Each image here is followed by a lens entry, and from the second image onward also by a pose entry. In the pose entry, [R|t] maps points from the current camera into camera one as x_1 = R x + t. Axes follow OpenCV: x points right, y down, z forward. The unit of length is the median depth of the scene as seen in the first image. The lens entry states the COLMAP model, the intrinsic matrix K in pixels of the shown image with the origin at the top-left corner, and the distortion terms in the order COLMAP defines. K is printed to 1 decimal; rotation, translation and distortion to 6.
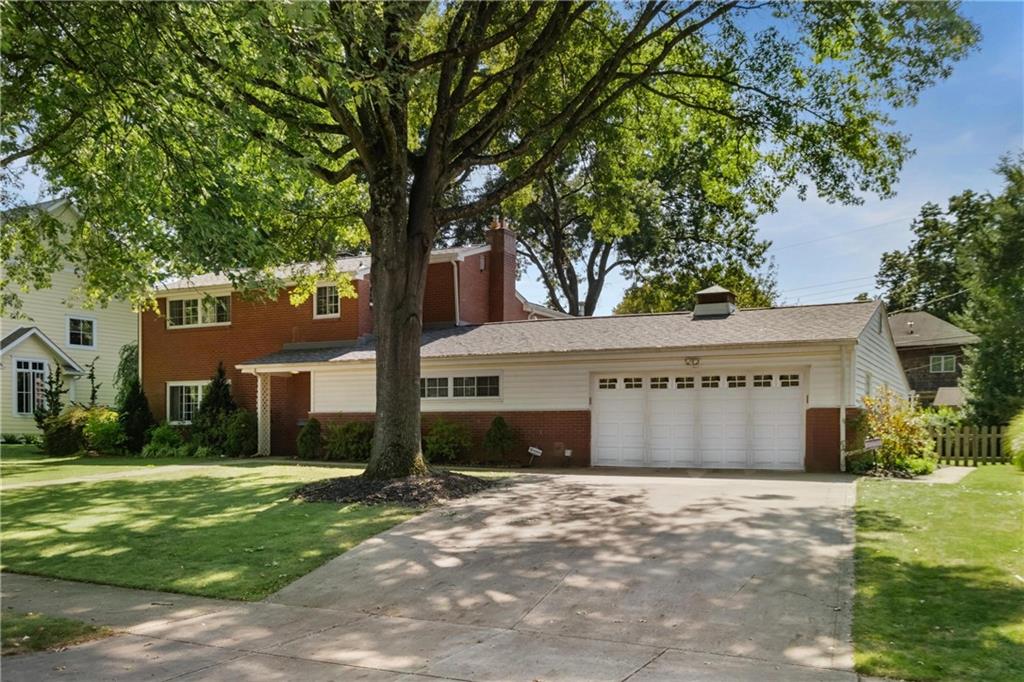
lens RADIAL K [[881.7, 0, 512.0], [0, 881.7, 341.0], [0, 0, 1]] dist [0.003232, 0.000696]
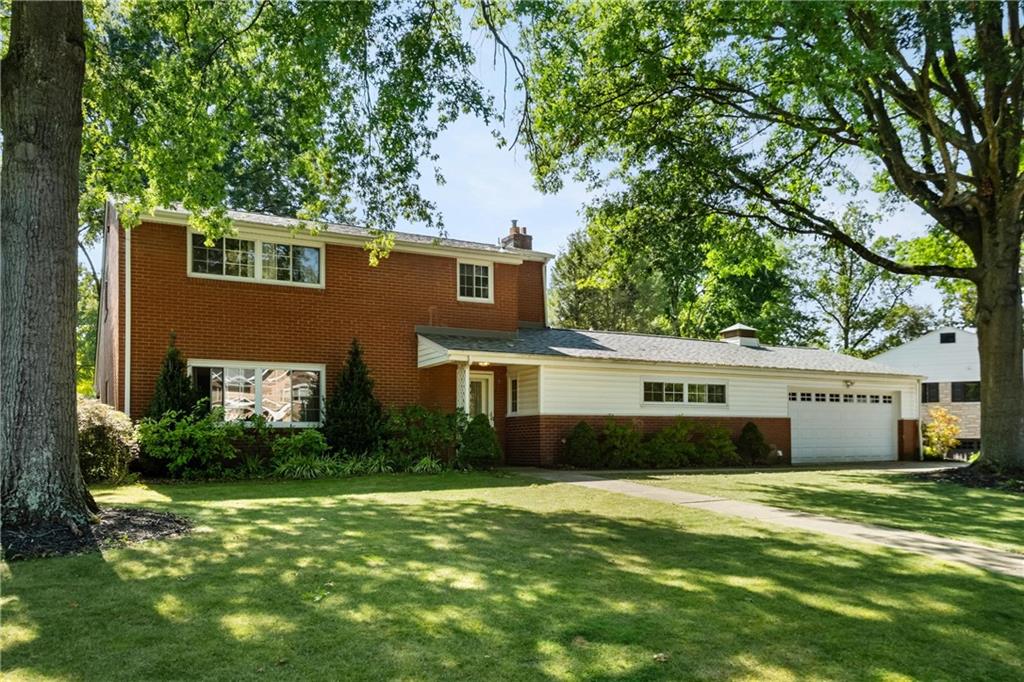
lens RADIAL K [[825.4, 0, 512.0], [0, 825.4, 341.0], [0, 0, 1]] dist [-0.001502, -0.000930]
pose [[0.586665, 0.083201, 0.805544, -1.006199], [-0.087597, 0.995392, -0.039013, 0.048112], [-0.805078, -0.047676, 0.591250, 0.603158]]
